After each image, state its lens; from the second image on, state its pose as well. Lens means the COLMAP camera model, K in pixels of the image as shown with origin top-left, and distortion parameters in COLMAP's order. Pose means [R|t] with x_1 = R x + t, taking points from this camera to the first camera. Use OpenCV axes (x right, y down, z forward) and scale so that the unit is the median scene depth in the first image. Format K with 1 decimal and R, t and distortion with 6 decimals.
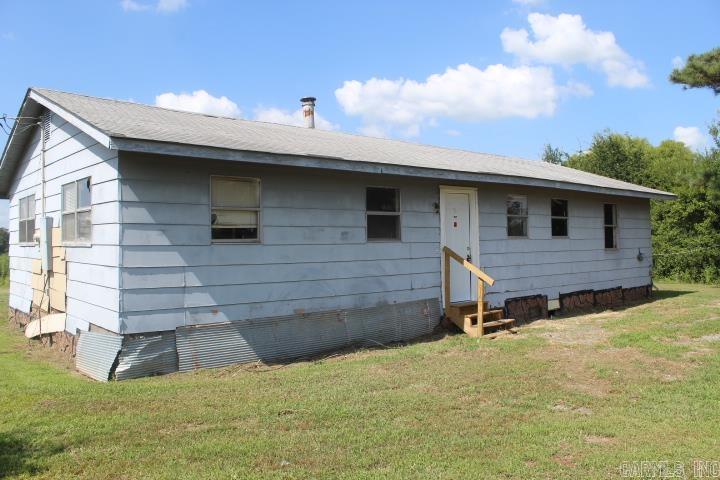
lens RADIAL K [[592.5, 0, 381.5], [0, 592.5, 241.5], [0, 0, 1]] dist [-0.147686, 0.115205]
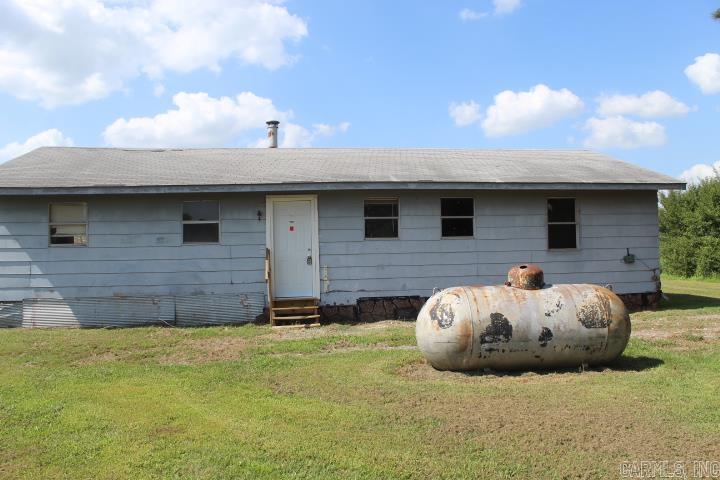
lens RADIAL K [[592.5, 0, 381.5], [0, 592.5, 241.5], [0, 0, 1]] dist [-0.147686, 0.115205]
pose [[0.835918, -0.002254, -0.548850, 0.931792], [0.007512, 0.999945, 0.007335, -0.011387], [0.548803, -0.010254, 0.835889, 0.157034]]
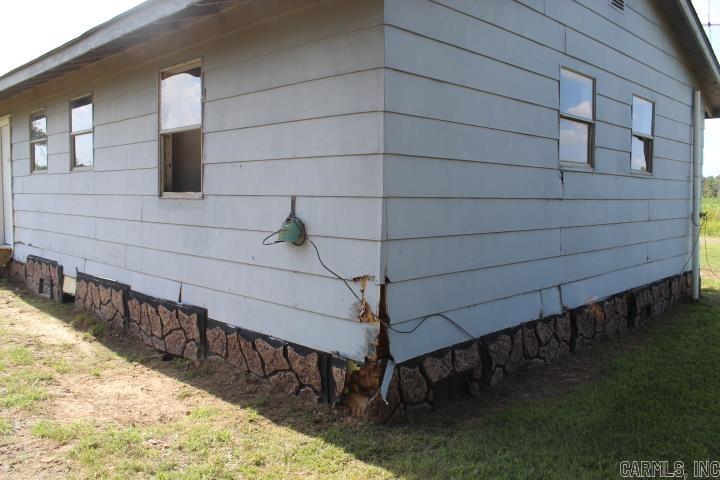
lens RADIAL K [[592.5, 0, 381.5], [0, 592.5, 241.5], [0, 0, 1]] dist [-0.147686, 0.115205]
pose [[0.086927, 0.094828, -0.991691, 1.087862], [-0.011571, 0.995488, 0.094177, 0.008977], [0.996147, 0.003288, 0.087632, 1.555520]]
